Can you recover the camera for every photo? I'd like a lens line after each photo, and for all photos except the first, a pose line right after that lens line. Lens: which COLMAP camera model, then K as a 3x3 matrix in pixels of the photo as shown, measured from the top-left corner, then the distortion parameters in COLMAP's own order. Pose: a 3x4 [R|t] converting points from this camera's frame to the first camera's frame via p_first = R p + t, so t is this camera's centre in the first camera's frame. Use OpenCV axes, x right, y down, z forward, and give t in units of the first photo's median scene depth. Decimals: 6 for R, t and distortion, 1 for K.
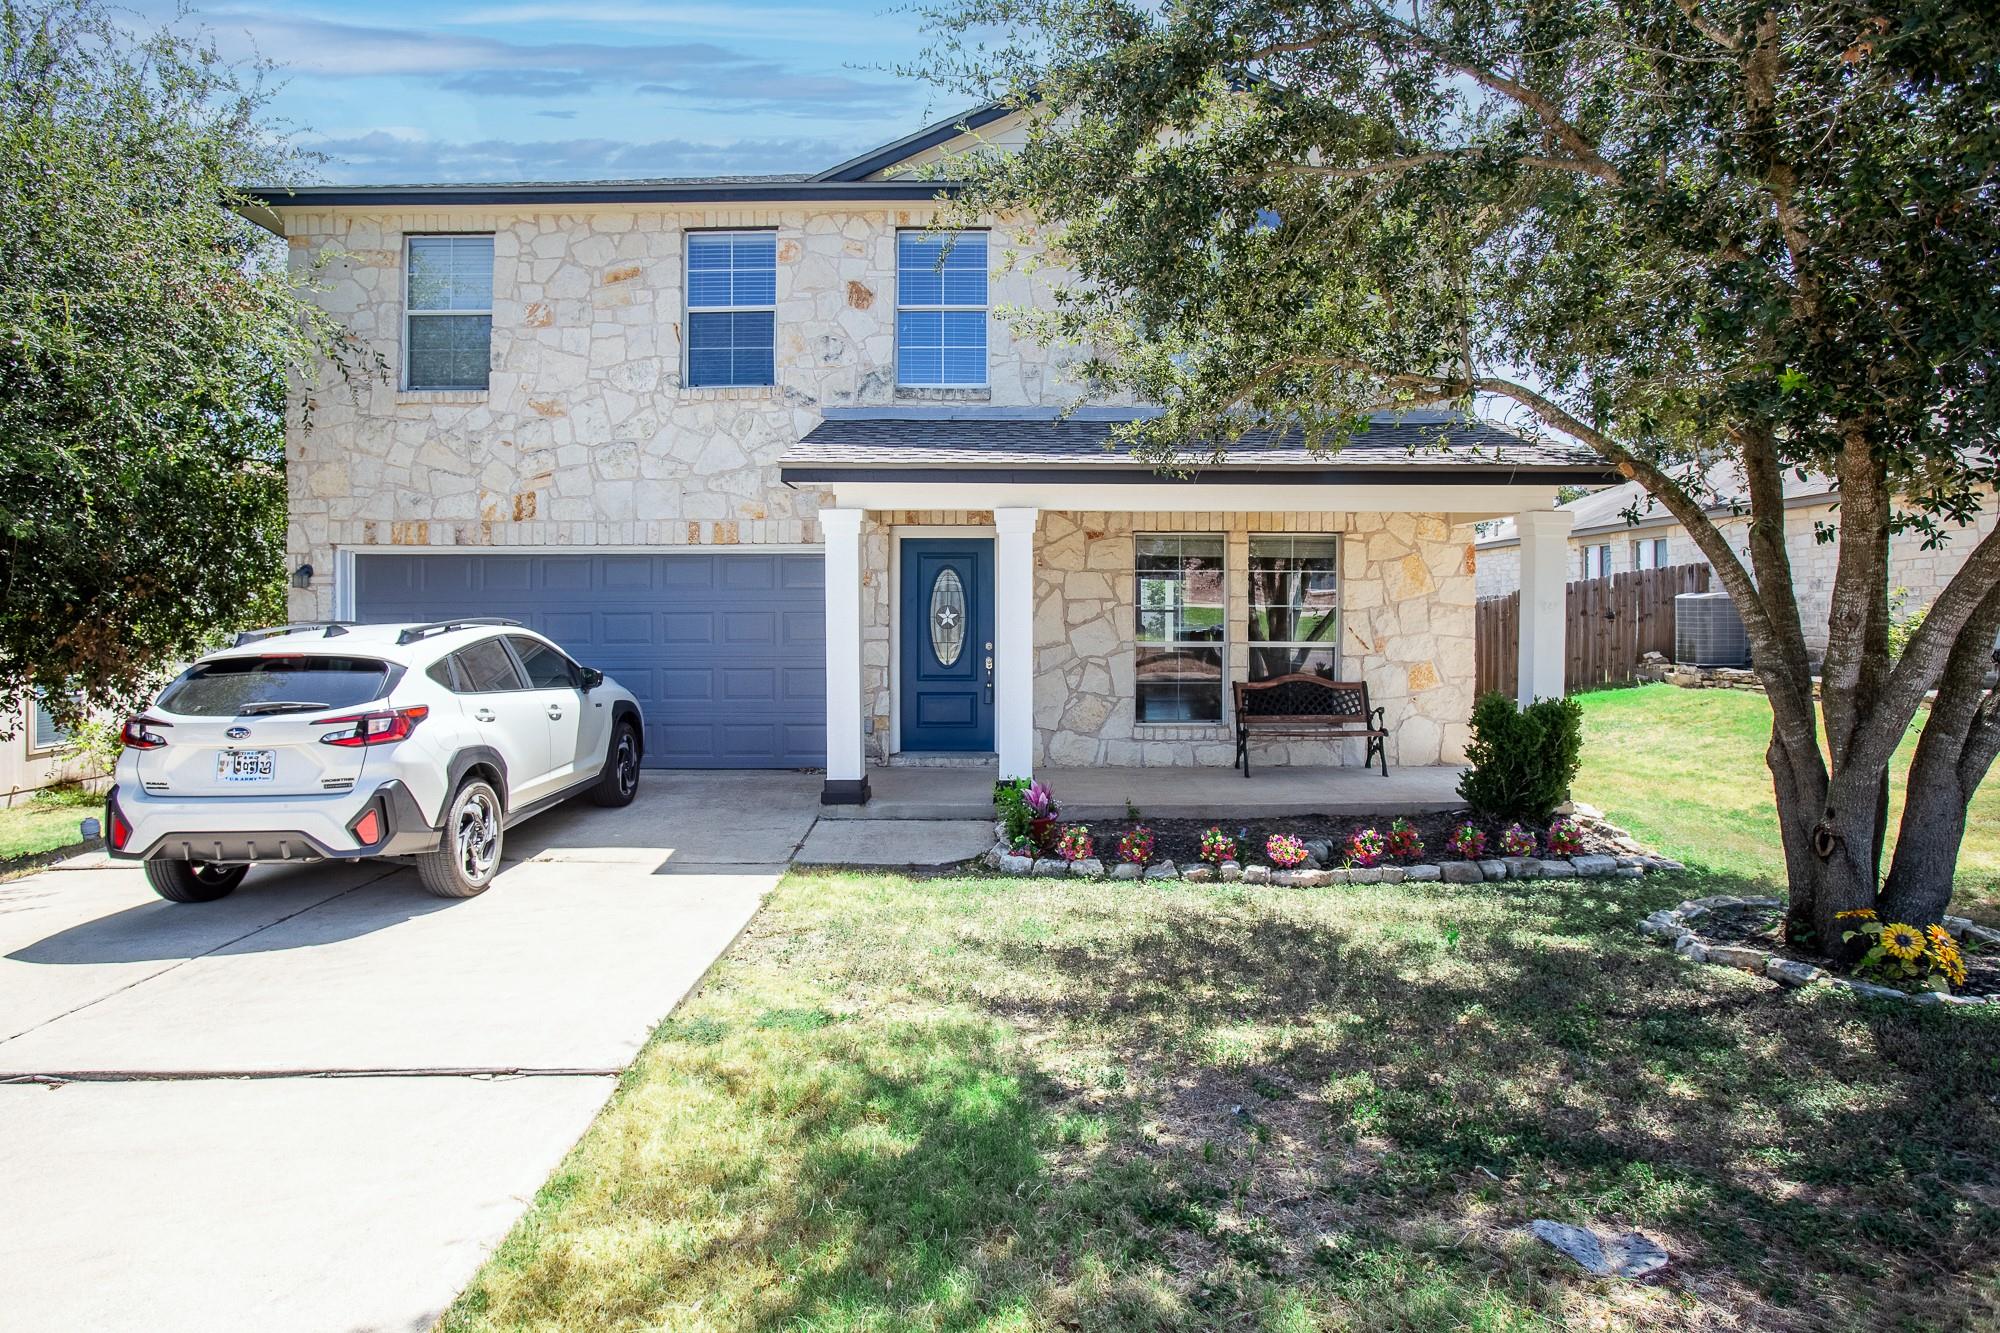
lens RADIAL K [[1094.5, 0, 984.5], [0, 1094.5, 630.2], [0, 0, 1]] dist [-0.006478, 0.000011]
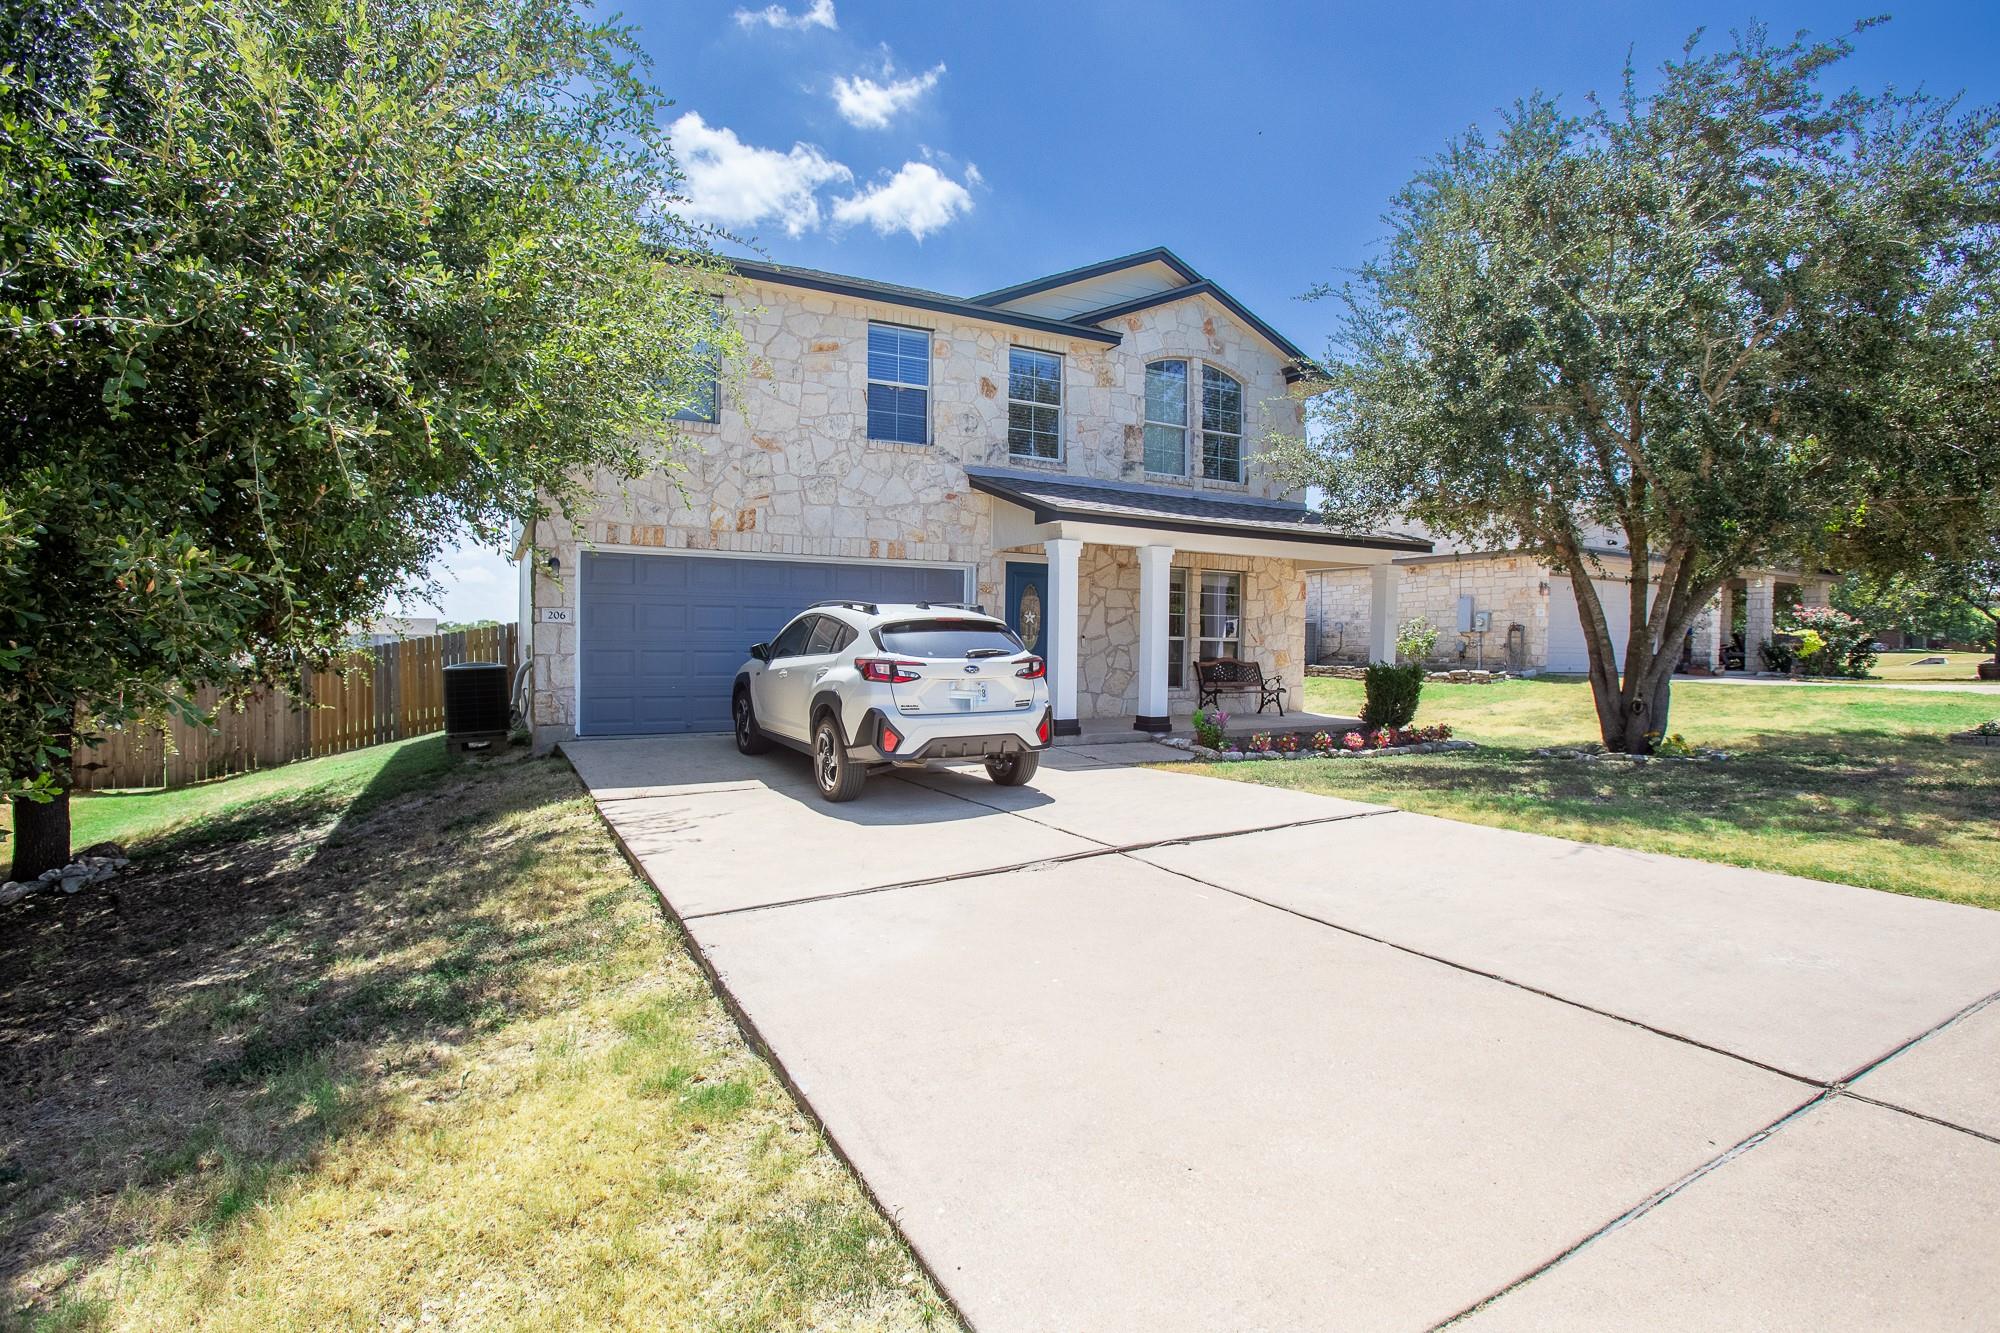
lens RADIAL K [[957.3, 0, 1000.5], [0, 957.3, 659.5], [0, 0, 1]] dist [-0.005887, -0.000108]
pose [[0.882261, 0.003201, 0.470749, -0.681729], [-0.005734, 0.999976, 0.003946, 0.039862], [-0.470725, -0.006181, 0.882258, -0.101668]]
